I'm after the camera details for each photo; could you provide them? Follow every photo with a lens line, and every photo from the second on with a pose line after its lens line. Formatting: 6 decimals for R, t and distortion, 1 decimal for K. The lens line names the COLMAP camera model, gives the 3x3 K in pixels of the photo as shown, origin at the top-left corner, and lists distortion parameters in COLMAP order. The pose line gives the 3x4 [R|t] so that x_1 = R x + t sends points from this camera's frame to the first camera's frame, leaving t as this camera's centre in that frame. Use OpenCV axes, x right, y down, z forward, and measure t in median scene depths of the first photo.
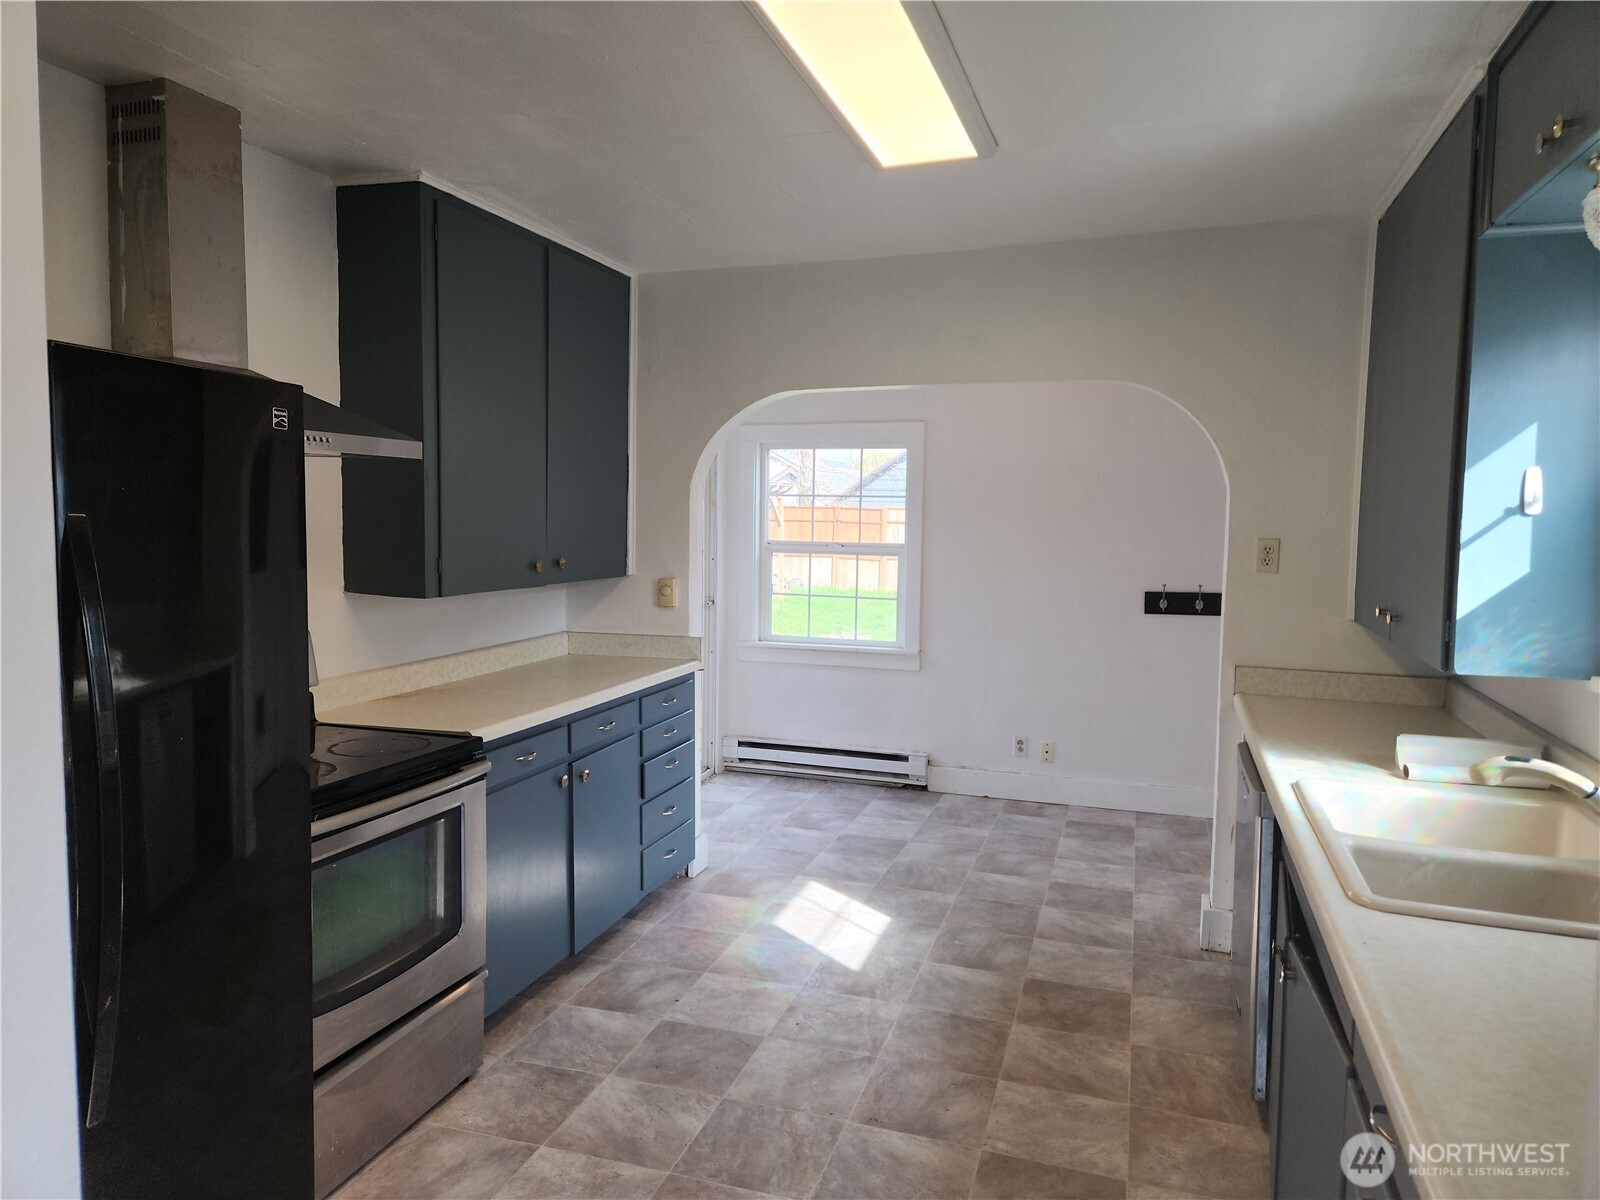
lens RADIAL K [[1047.6, 0, 785.9], [0, 1047.6, 623.7], [0, 0, 1]] dist [0.032949, -0.068103]
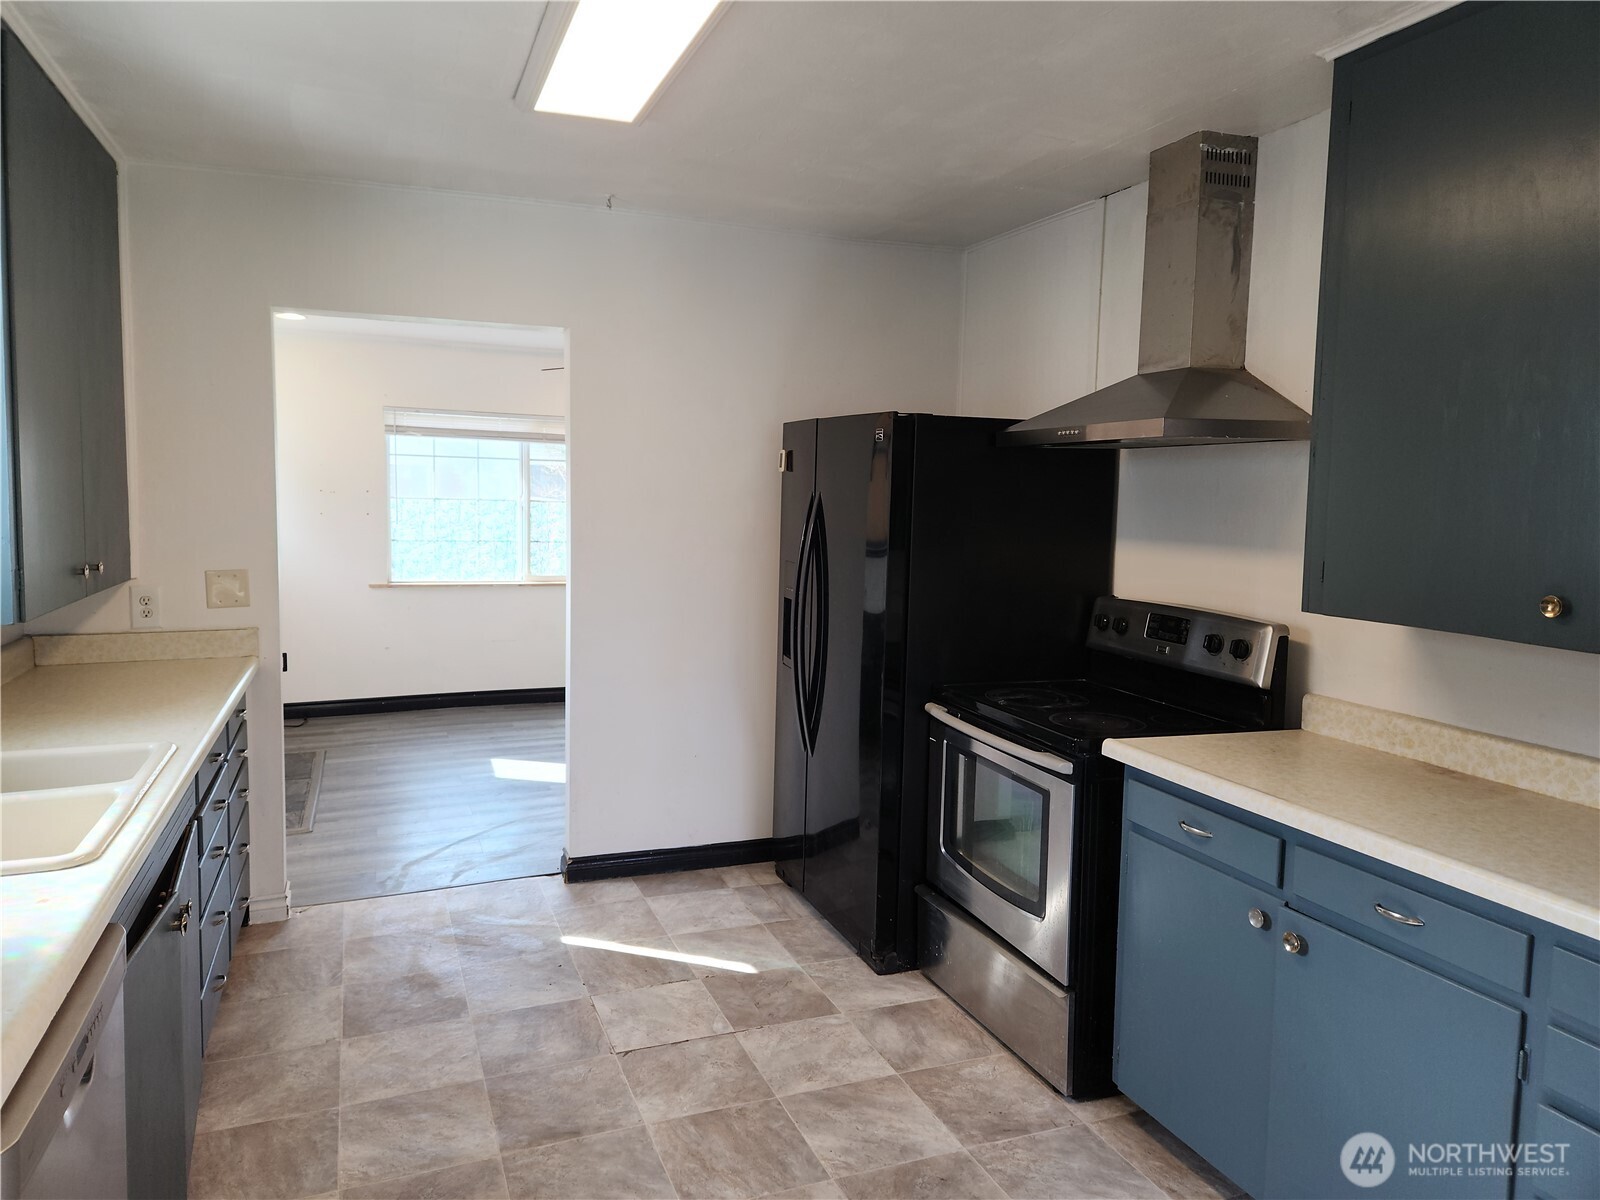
lens RADIAL K [[1083.2, 0, 791.3], [0, 1083.2, 592.3], [0, 0, 1]] dist [0.072776, -0.077454]
pose [[-0.761536, 0.034314, -0.647213, 1.477084], [-0.095509, 0.981754, 0.164431, -0.433656], [0.641047, 0.187035, -0.744364, 4.395144]]
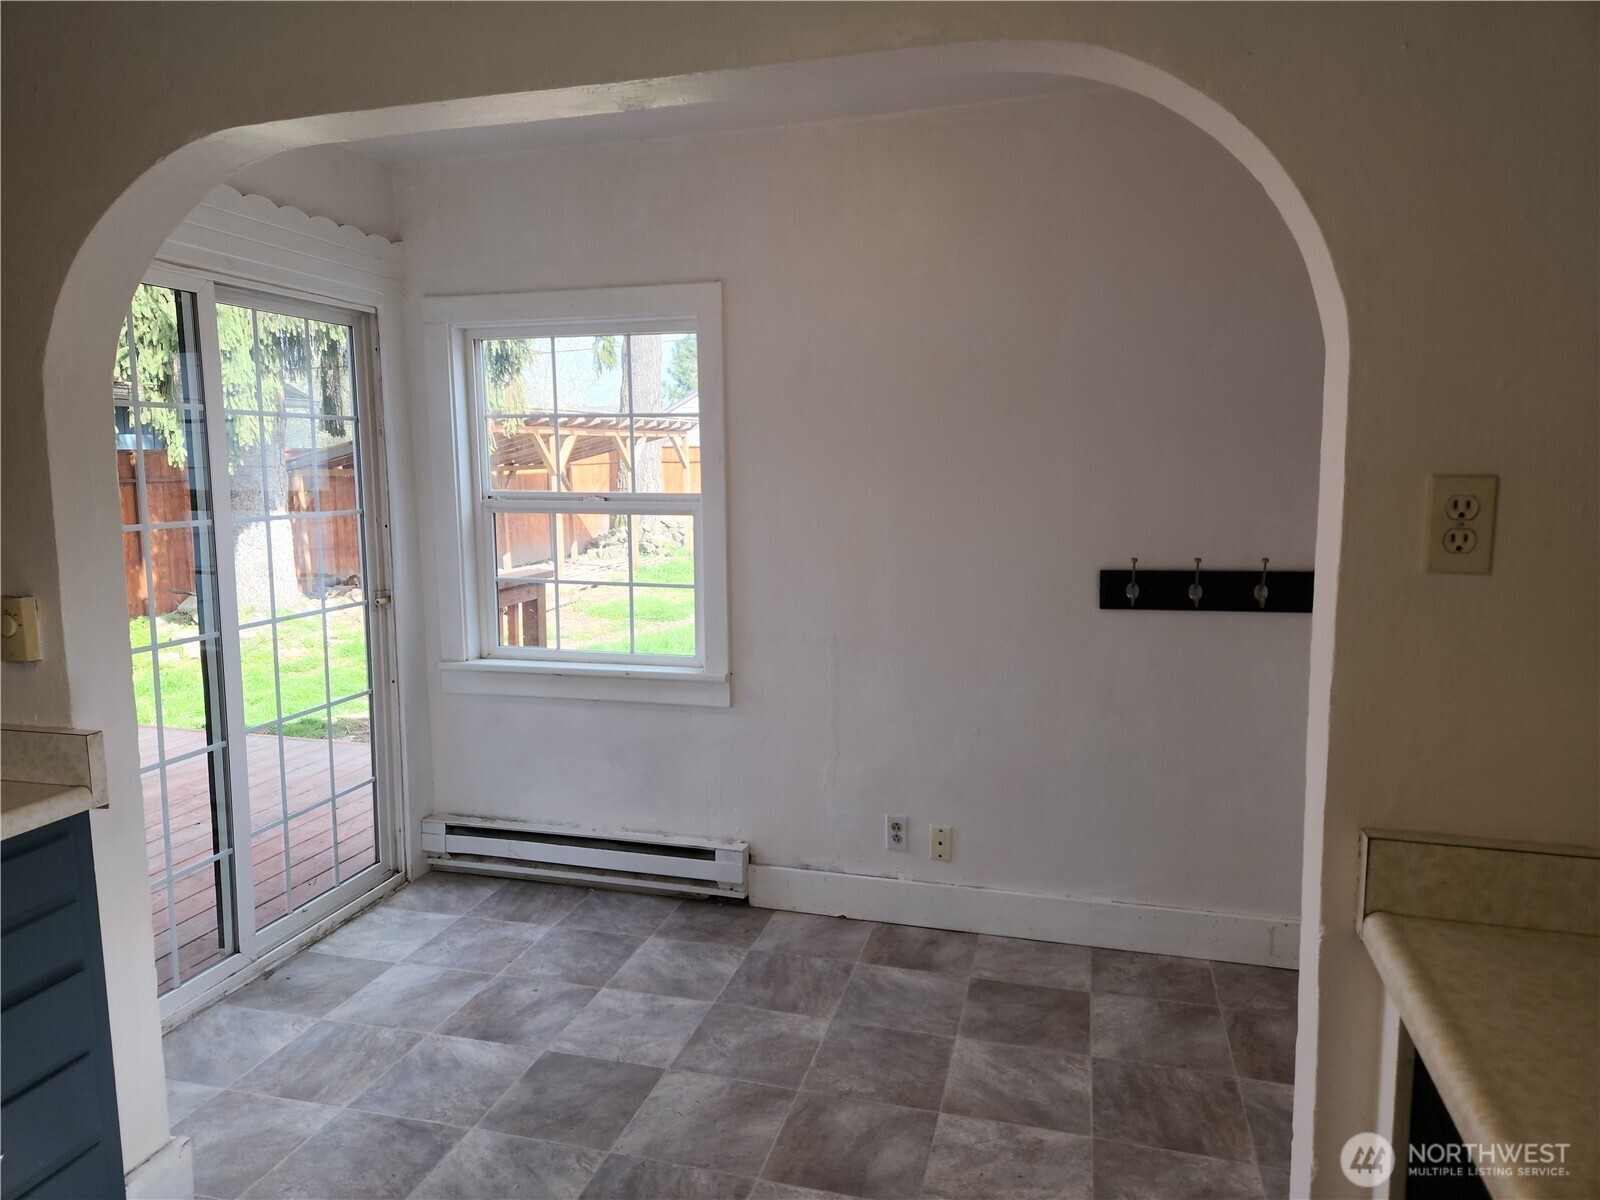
lens RADIAL K [[1083.2, 0, 791.3], [0, 1083.2, 592.3], [0, 0, 1]] dist [0.072776, -0.077454]
pose [[0.998129, -0.026124, 0.055290, 0.108577], [0.024689, 0.999345, 0.026473, -0.029794], [-0.055946, -0.025059, 0.998119, 0.321084]]
